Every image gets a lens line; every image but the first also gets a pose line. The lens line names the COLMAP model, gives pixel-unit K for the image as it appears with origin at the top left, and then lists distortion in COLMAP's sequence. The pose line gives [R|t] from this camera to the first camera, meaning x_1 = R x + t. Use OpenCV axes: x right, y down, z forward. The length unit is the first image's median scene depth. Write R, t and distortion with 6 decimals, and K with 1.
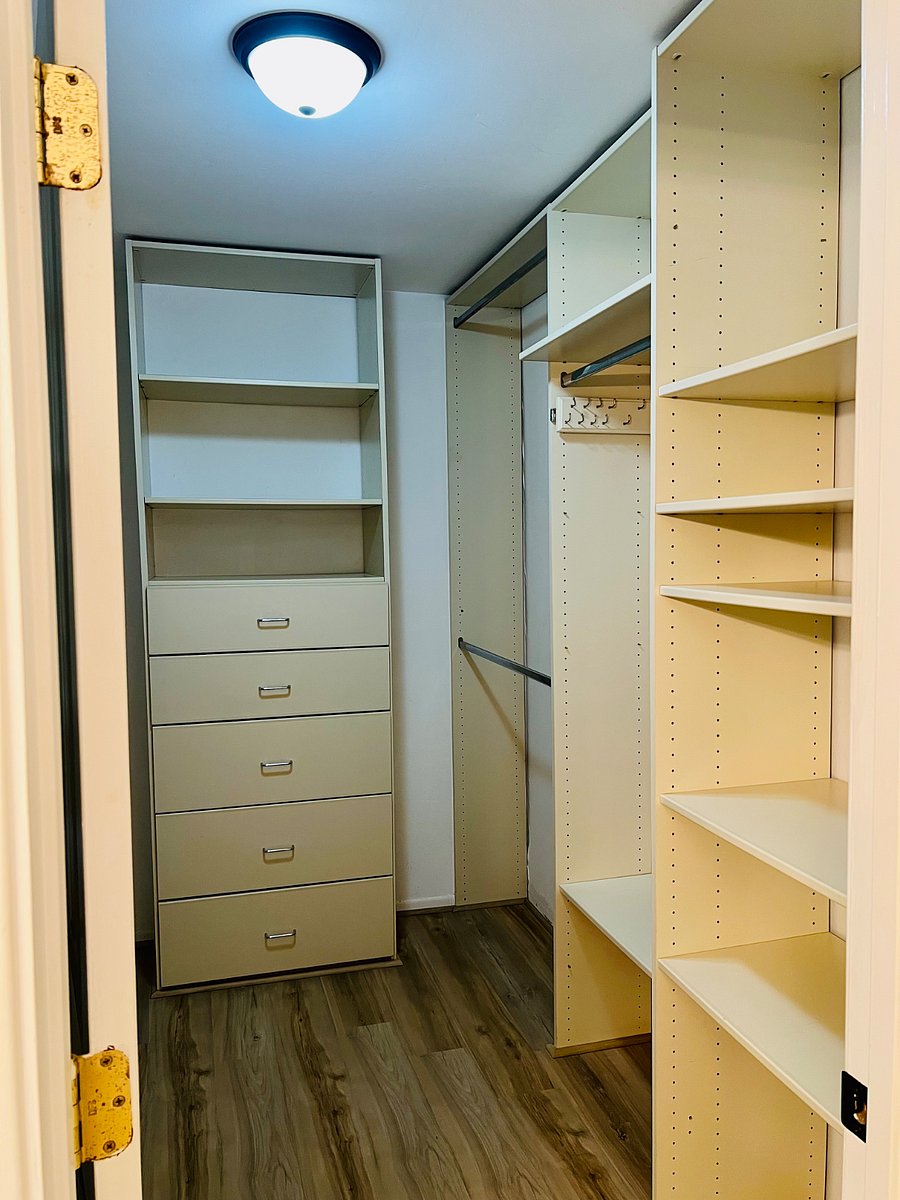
lens RADIAL K [[906.7, 0, 446.2], [0, 906.7, 605.2], [0, 0, 1]] dist [0.041096, -0.038864]
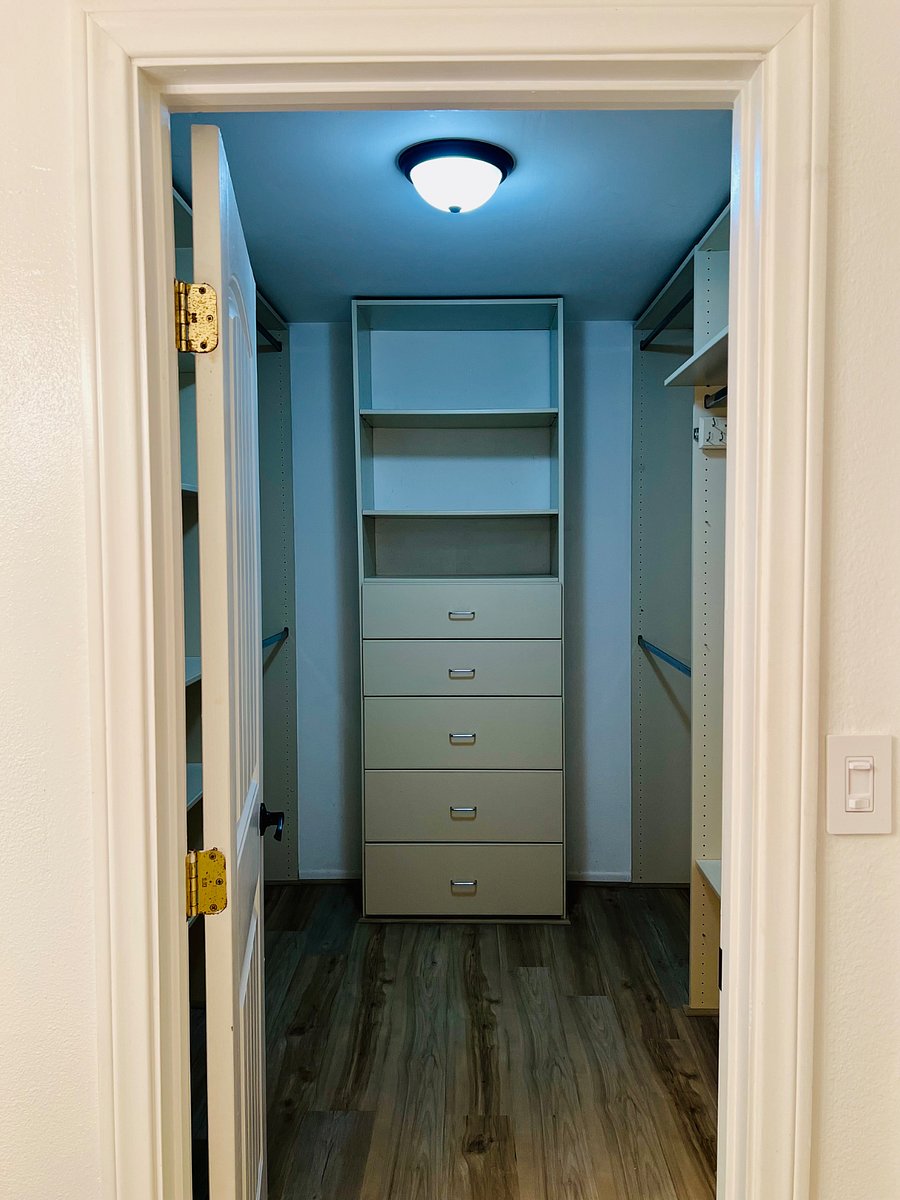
lens RADIAL K [[938.9, 0, 469.1], [0, 938.9, 598.3], [0, 0, 1]] dist [0.027396, -0.006054]
pose [[0.957719, 0.020722, -0.286958, 0.178769], [-0.023590, 0.999700, -0.006540, 0.005226], [0.286737, 0.013033, 0.957921, -0.169765]]
